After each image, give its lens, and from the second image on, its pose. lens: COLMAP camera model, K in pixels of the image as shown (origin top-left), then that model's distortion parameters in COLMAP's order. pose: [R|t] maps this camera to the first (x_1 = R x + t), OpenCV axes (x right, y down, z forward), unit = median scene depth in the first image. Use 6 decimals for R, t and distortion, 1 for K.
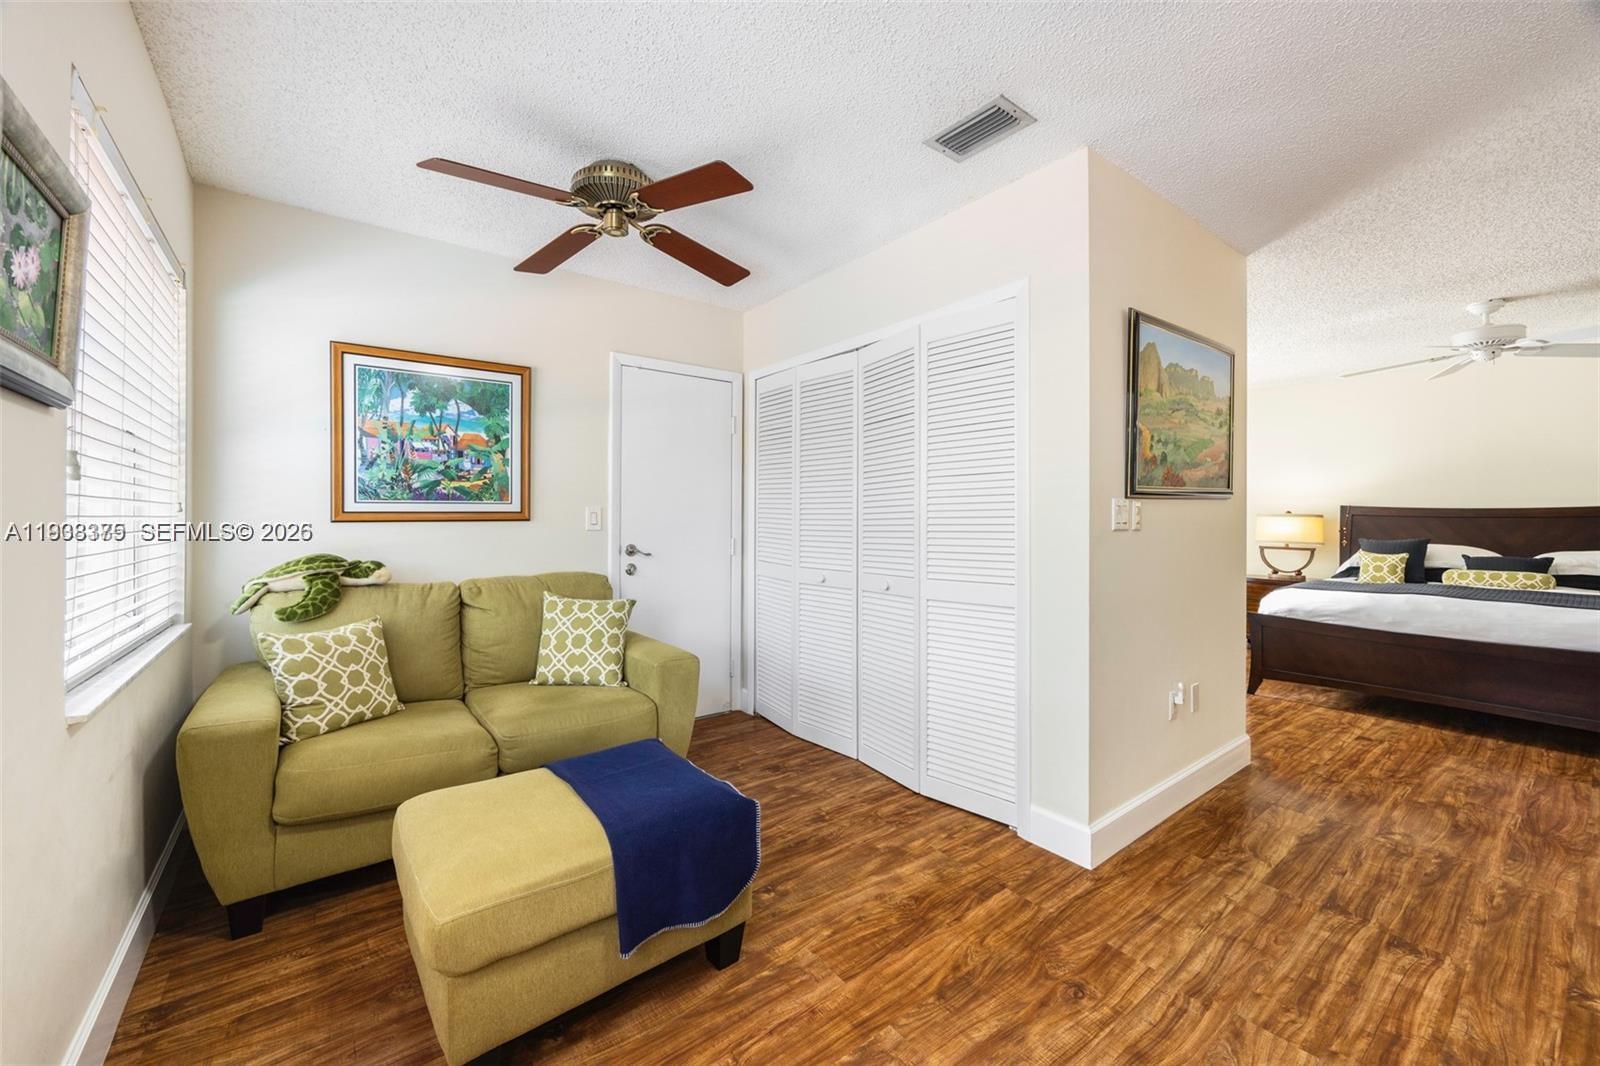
lens RADIAL K [[627.4, 0, 798.0], [0, 627.4, 522.3], [0, 0, 1]] dist [-0.008329, 0.000192]
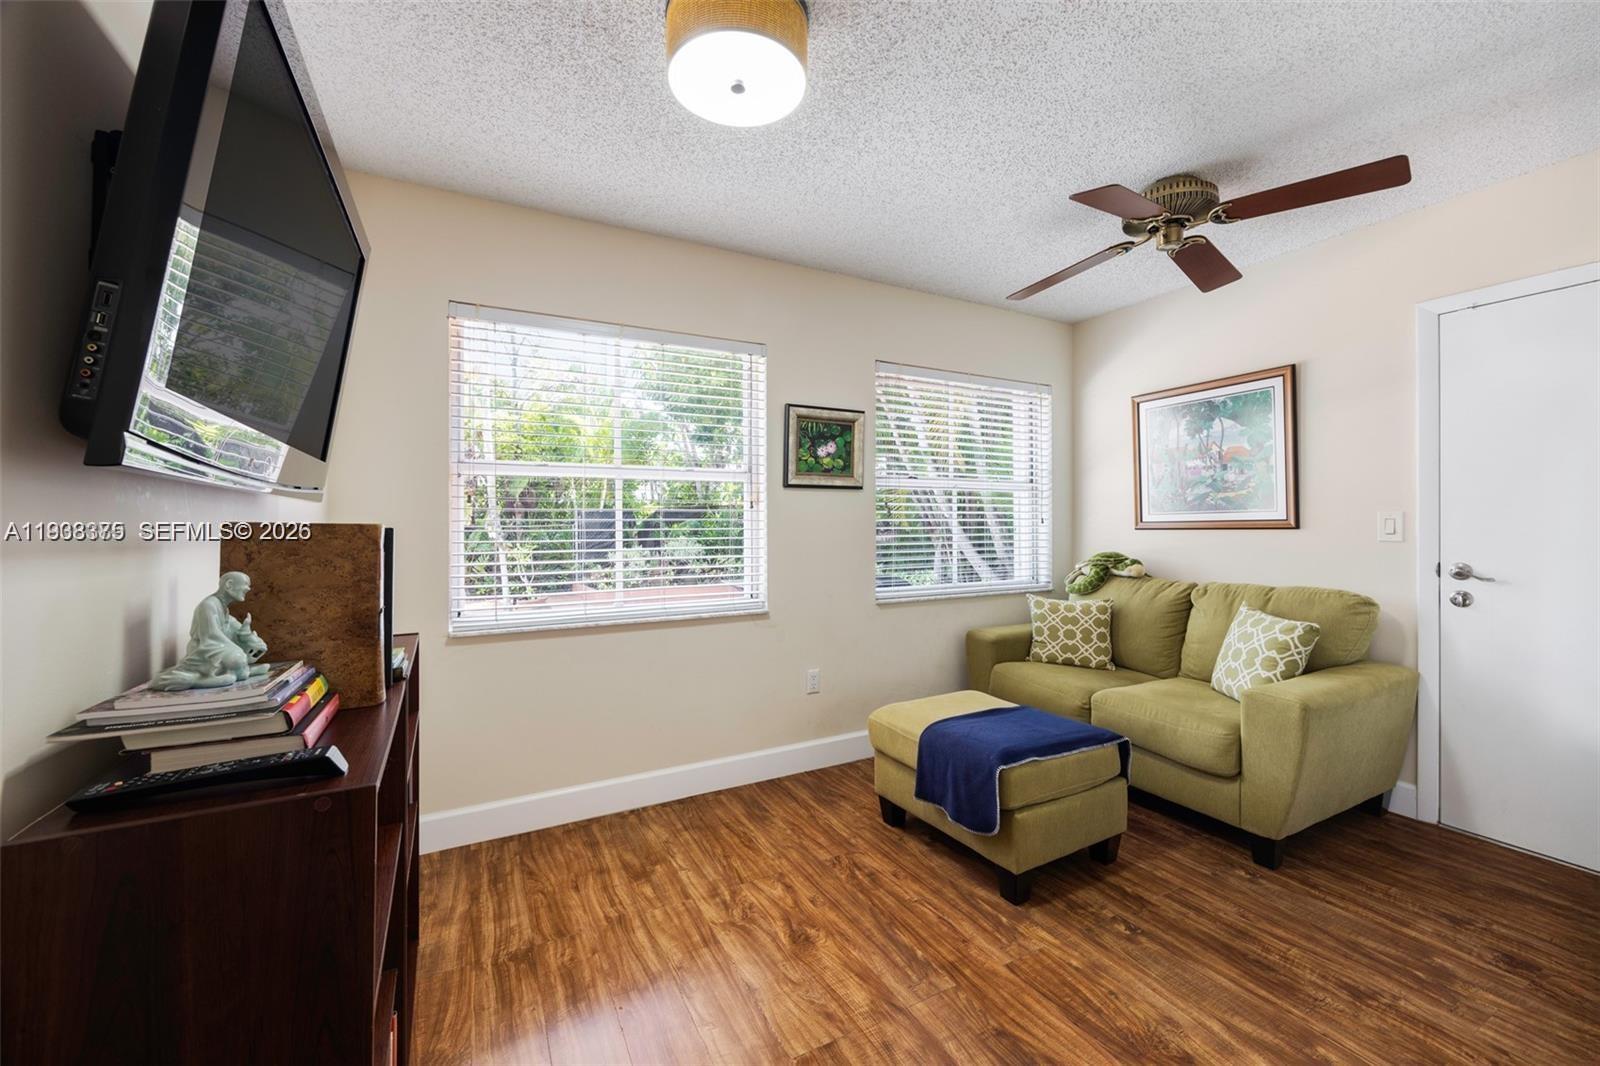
lens RADIAL K [[627.4, 0, 798.0], [0, 627.4, 522.3], [0, 0, 1]] dist [-0.008329, 0.000192]
pose [[-0.166543, -0.004376, -0.986024, 0.703852], [-0.003319, 0.999987, -0.003877, -0.007467], [0.986029, 0.002627, -0.166556, 0.492210]]
